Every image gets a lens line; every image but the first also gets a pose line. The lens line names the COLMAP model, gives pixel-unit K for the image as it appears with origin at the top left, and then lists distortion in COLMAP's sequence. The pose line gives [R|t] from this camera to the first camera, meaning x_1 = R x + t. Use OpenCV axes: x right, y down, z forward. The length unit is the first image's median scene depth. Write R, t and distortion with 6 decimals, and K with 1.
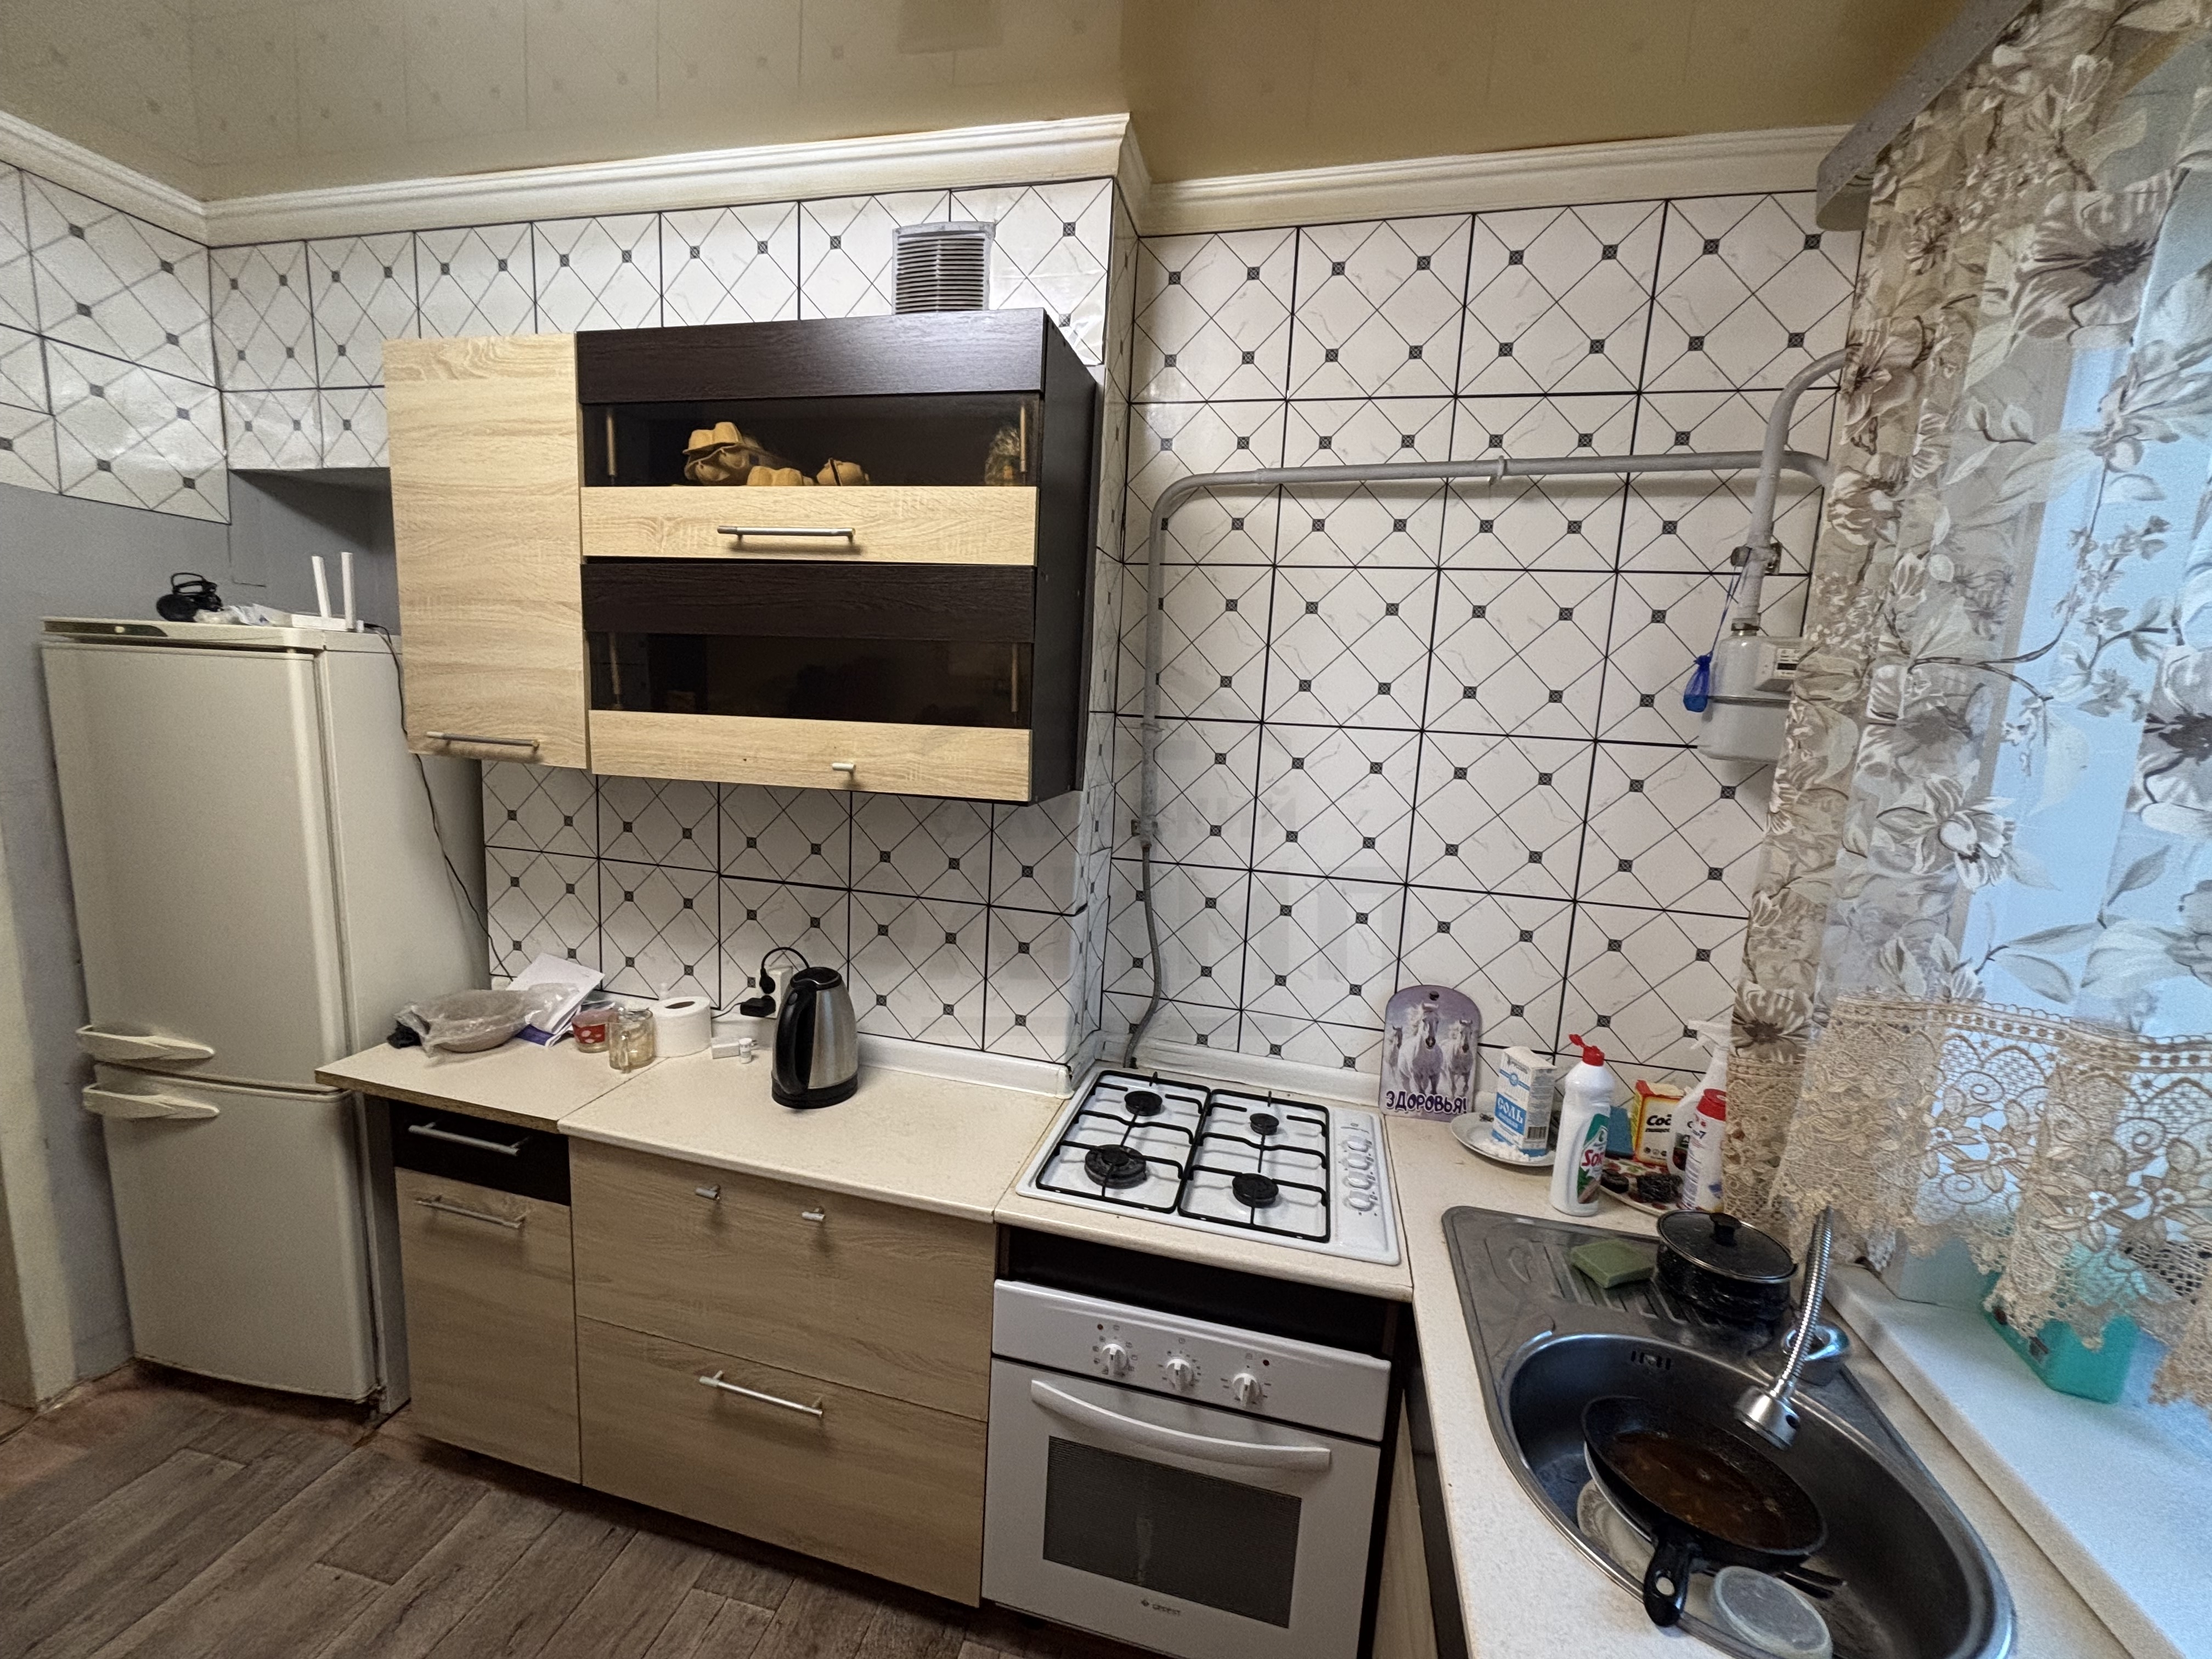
lens RADIAL K [[887.1, 0, 1115.1], [0, 887.1, 827.3], [0, 0, 1]] dist [0.003948, -0.001981]
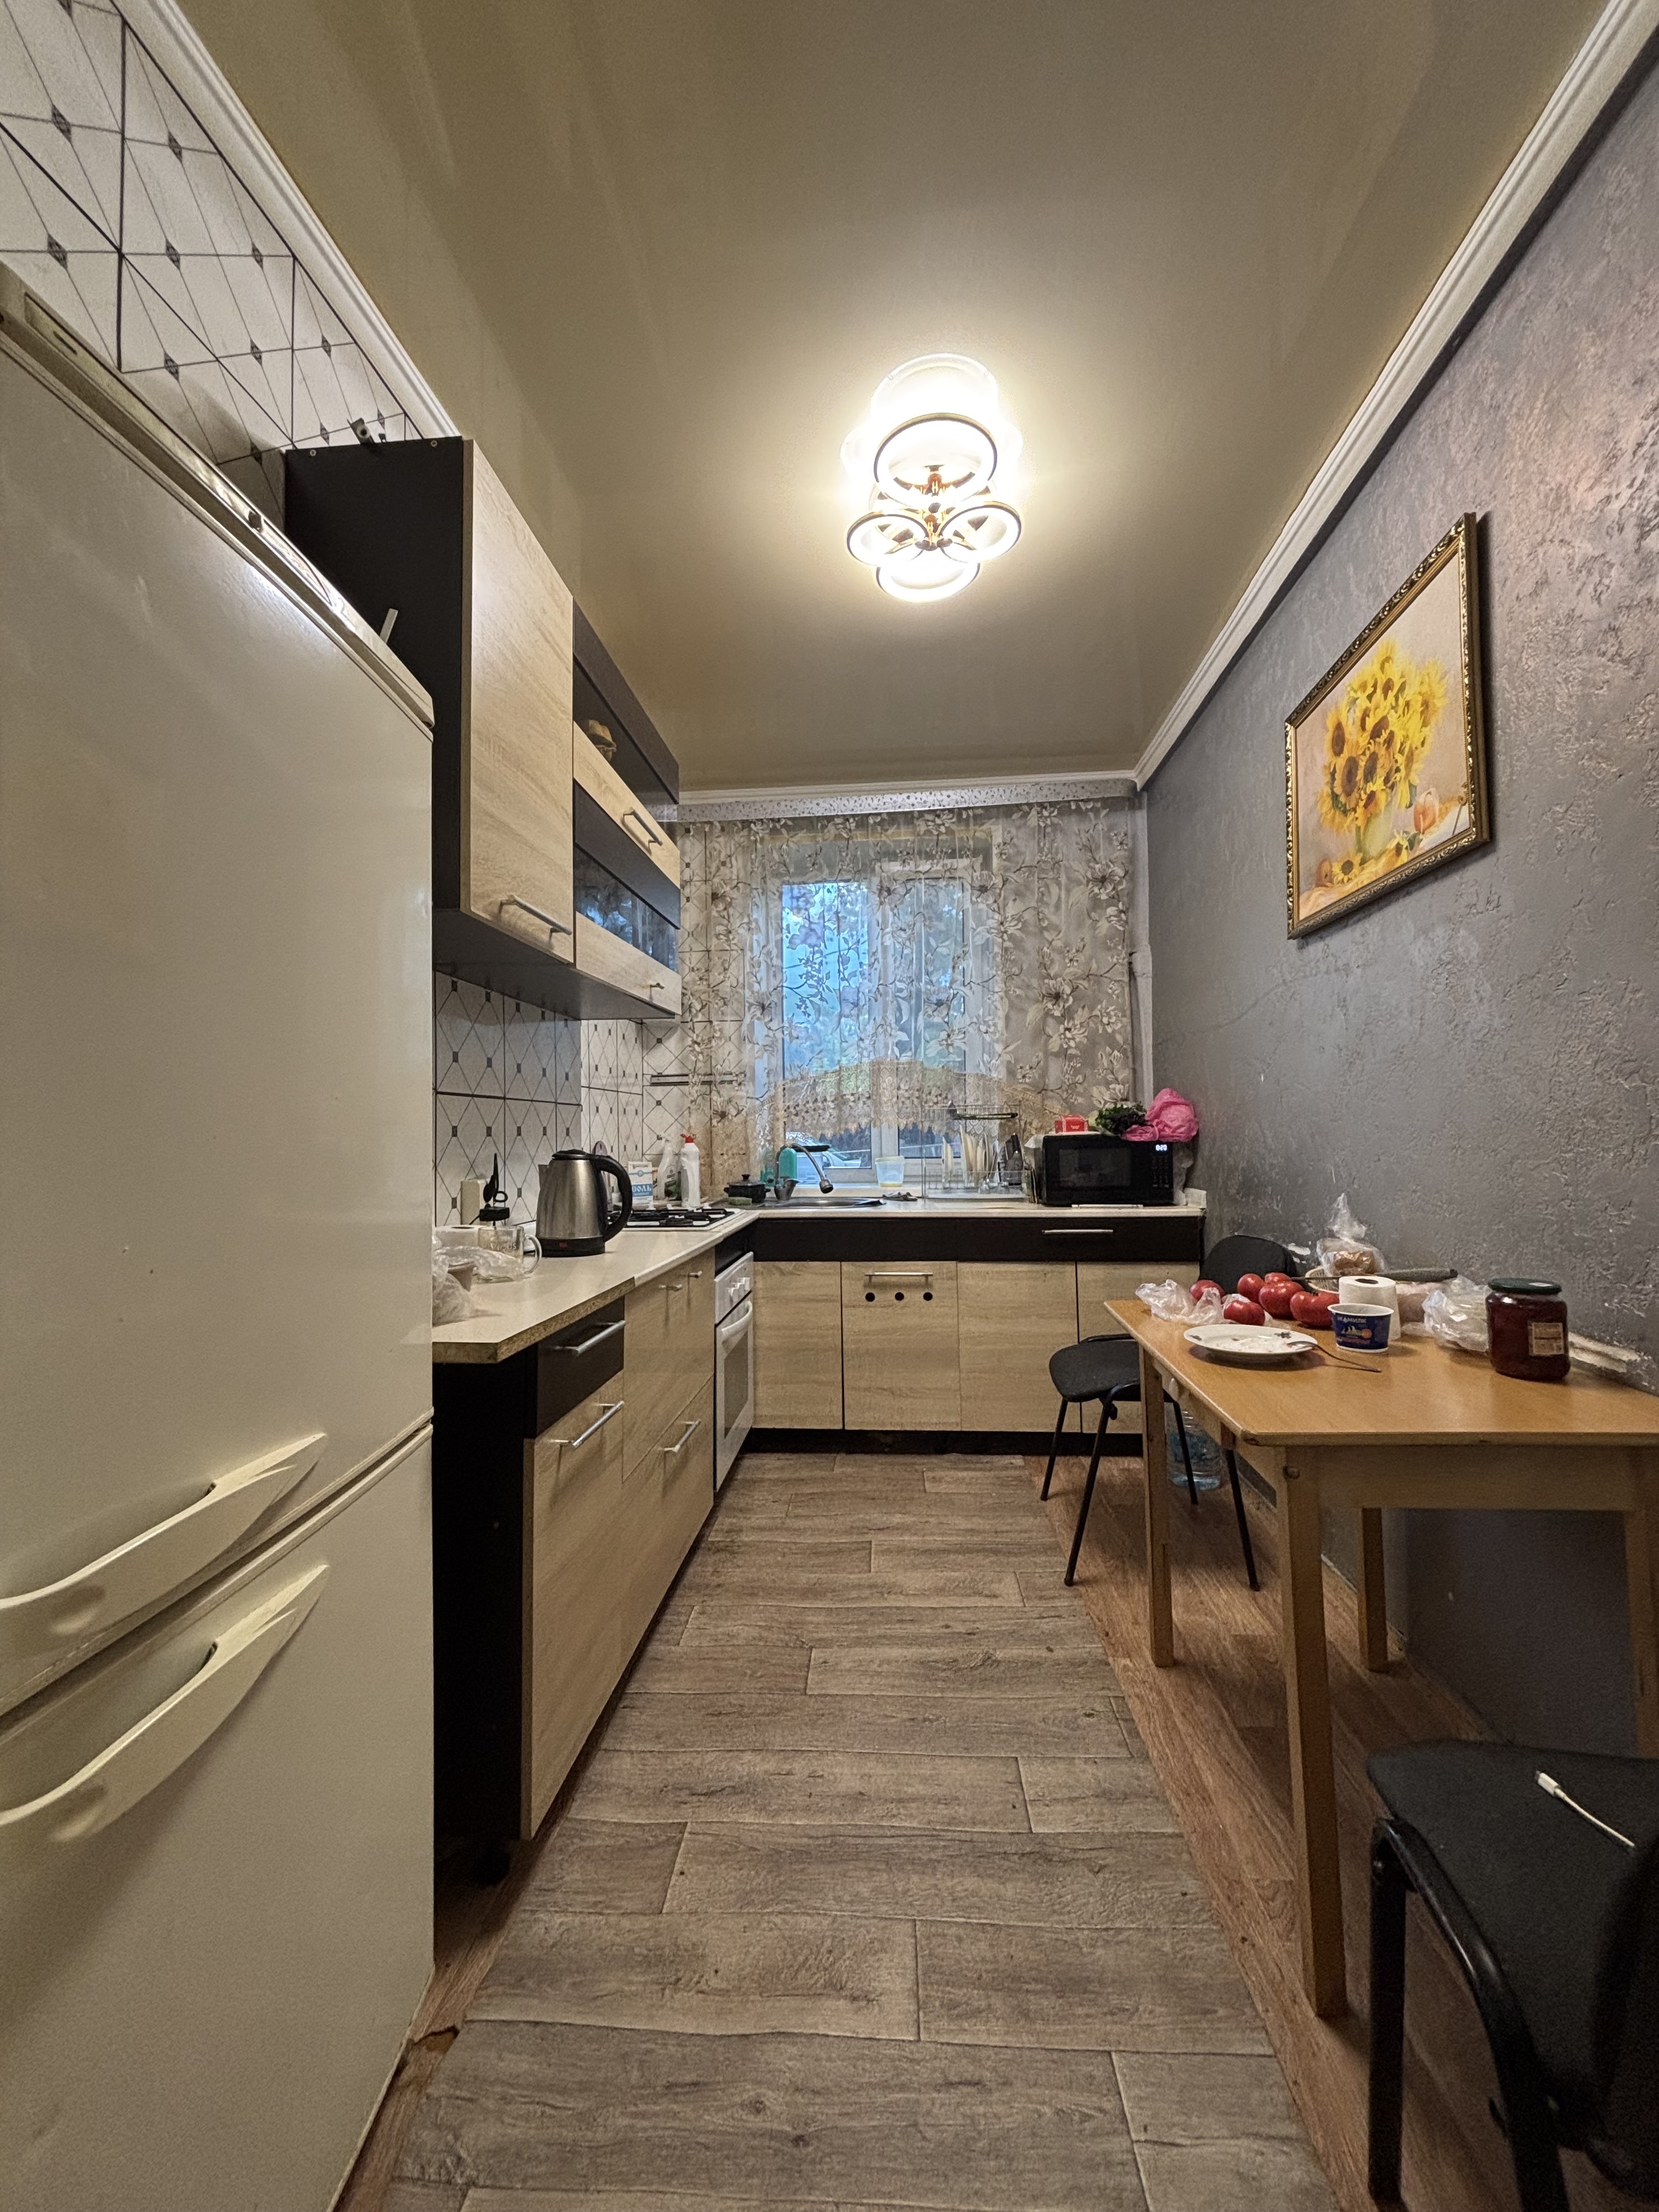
lens RADIAL K [[887.1, 0, 825.1], [0, 887.1, 1116.5], [0, 0, 1]] dist [0.003948, -0.001981]
pose [[-0.151591, -0.024673, 0.988135, -1.723296], [0.152076, 0.987203, 0.047980, 0.116190], [-0.976675, 0.157545, -0.145898, 0.884724]]
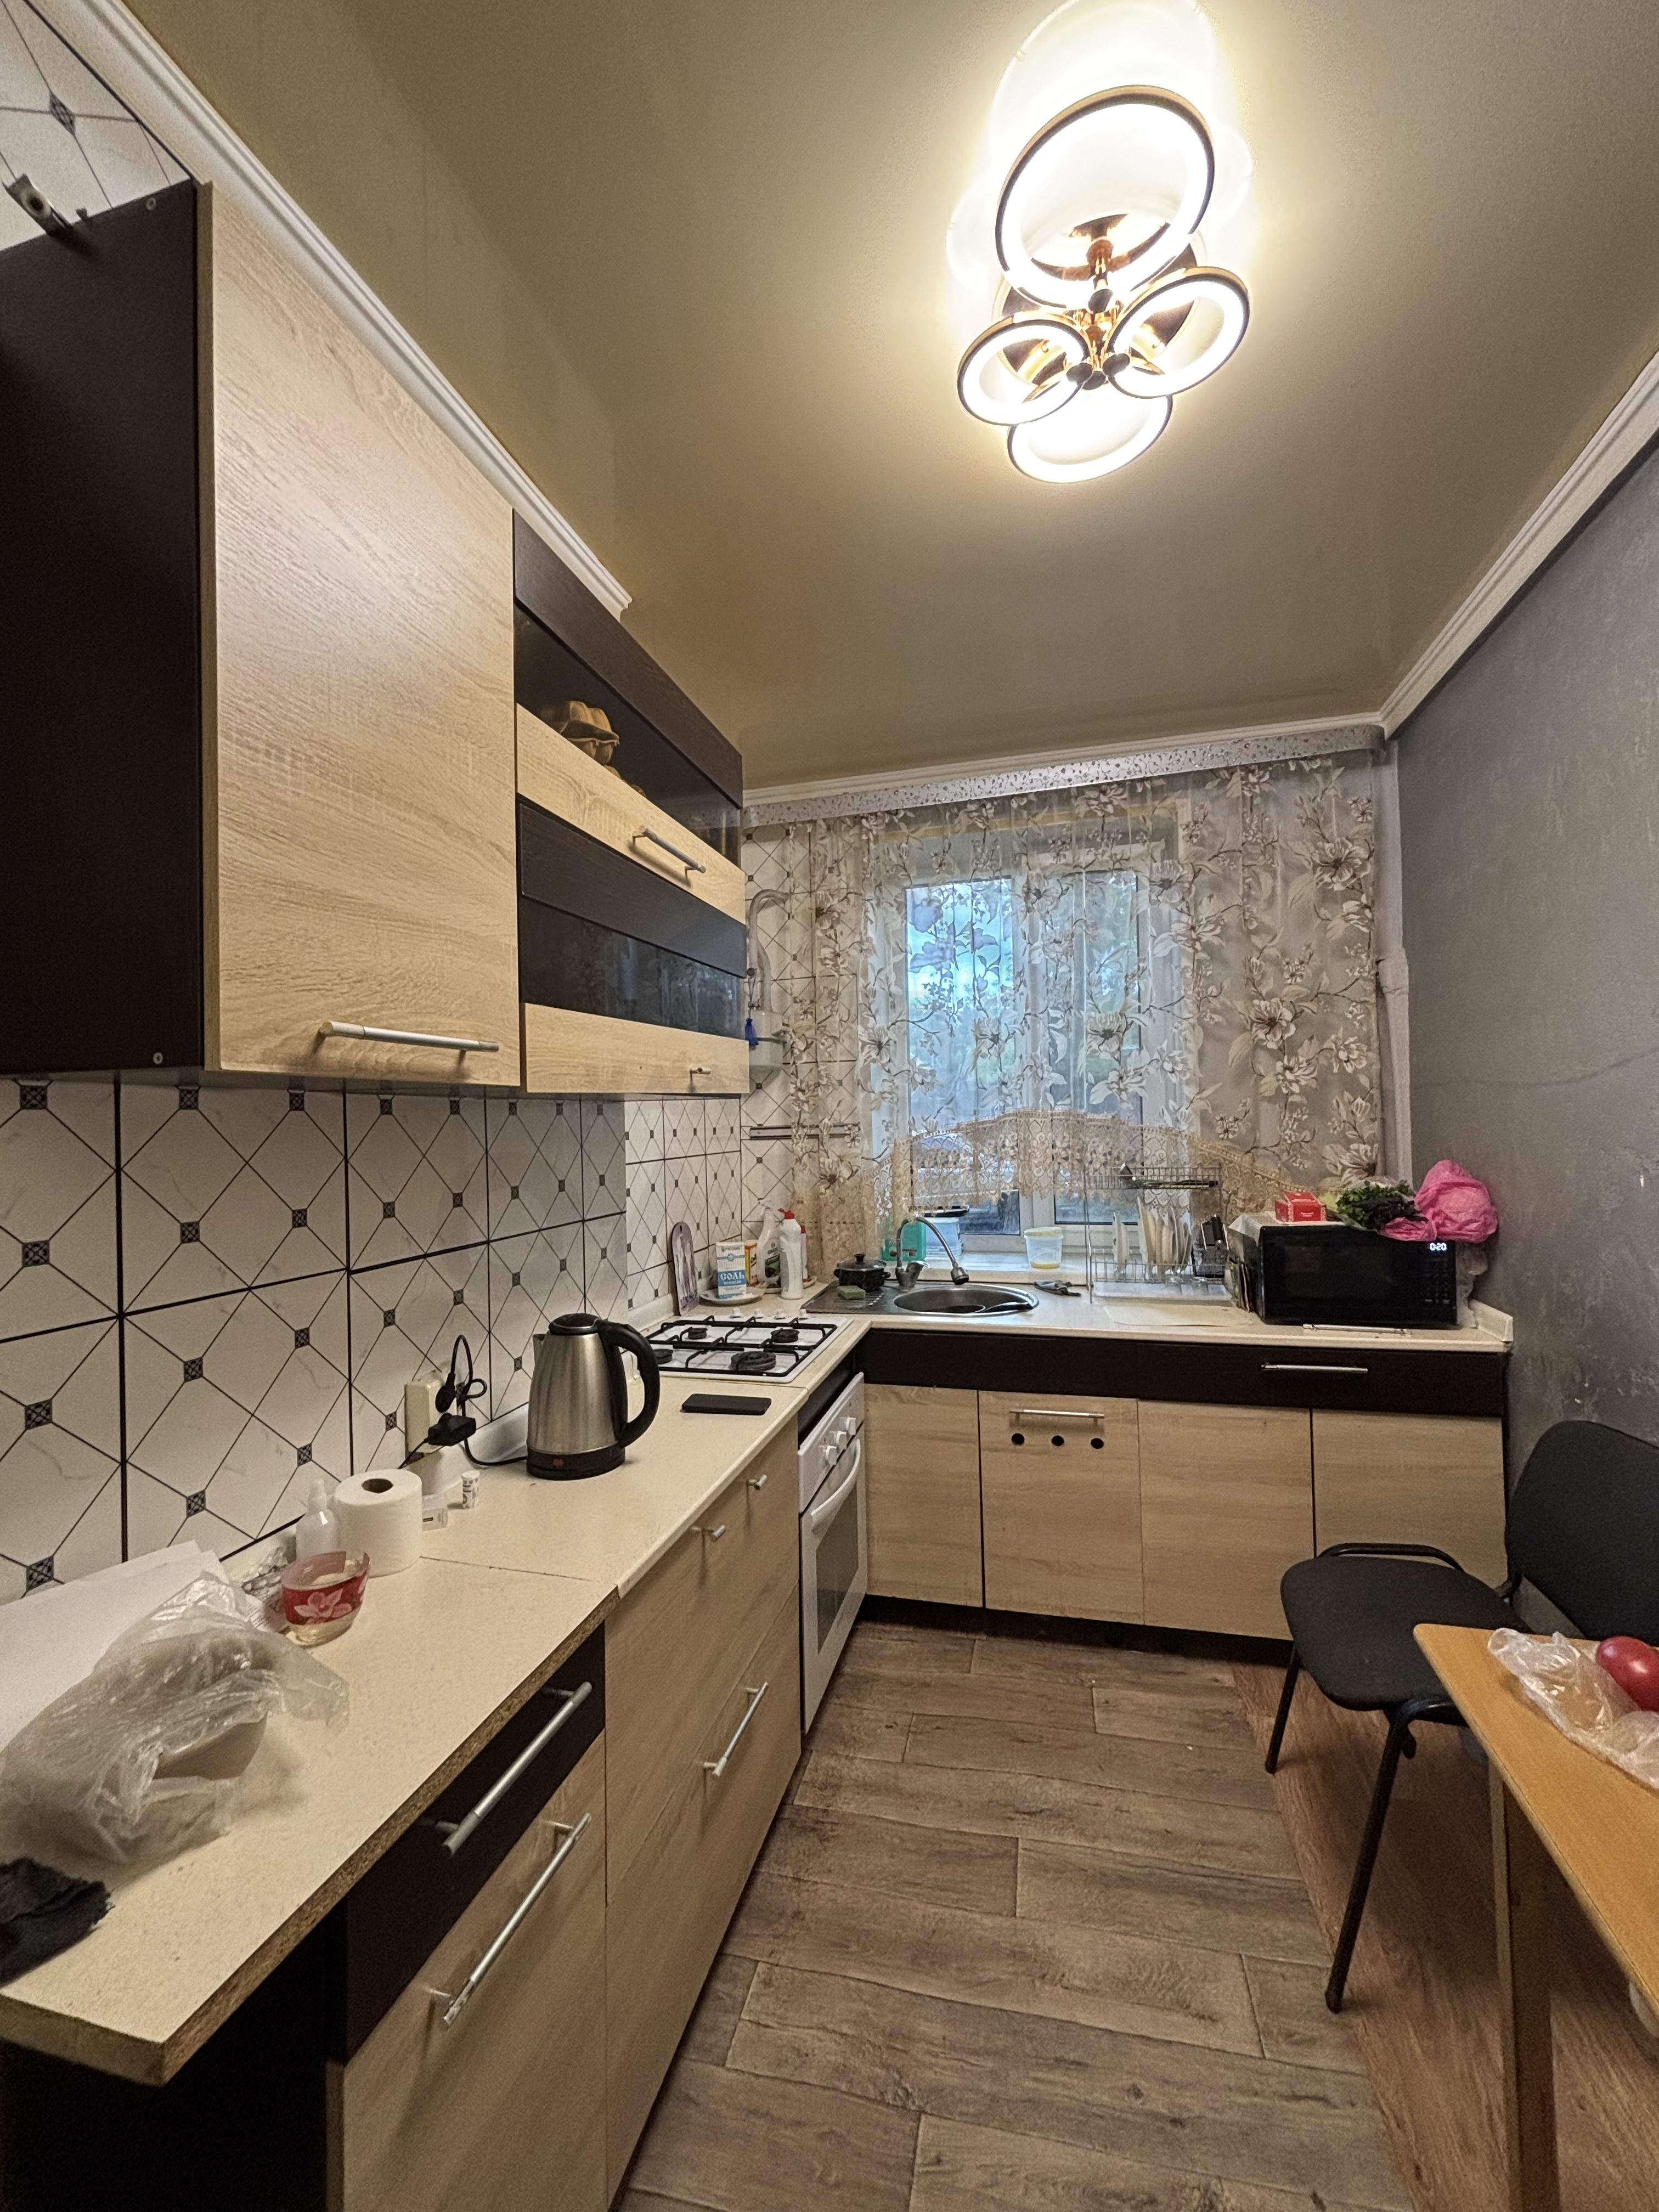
lens RADIAL K [[887.1, 0, 834.2], [0, 887.1, 1106.5], [0, 0, 1]] dist [0.003948, -0.001981]
pose [[0.013089, -0.038238, 0.999183, -1.284290], [0.170632, 0.984697, 0.035448, -0.032464], [-0.985248, 0.170028, 0.019413, 0.744851]]
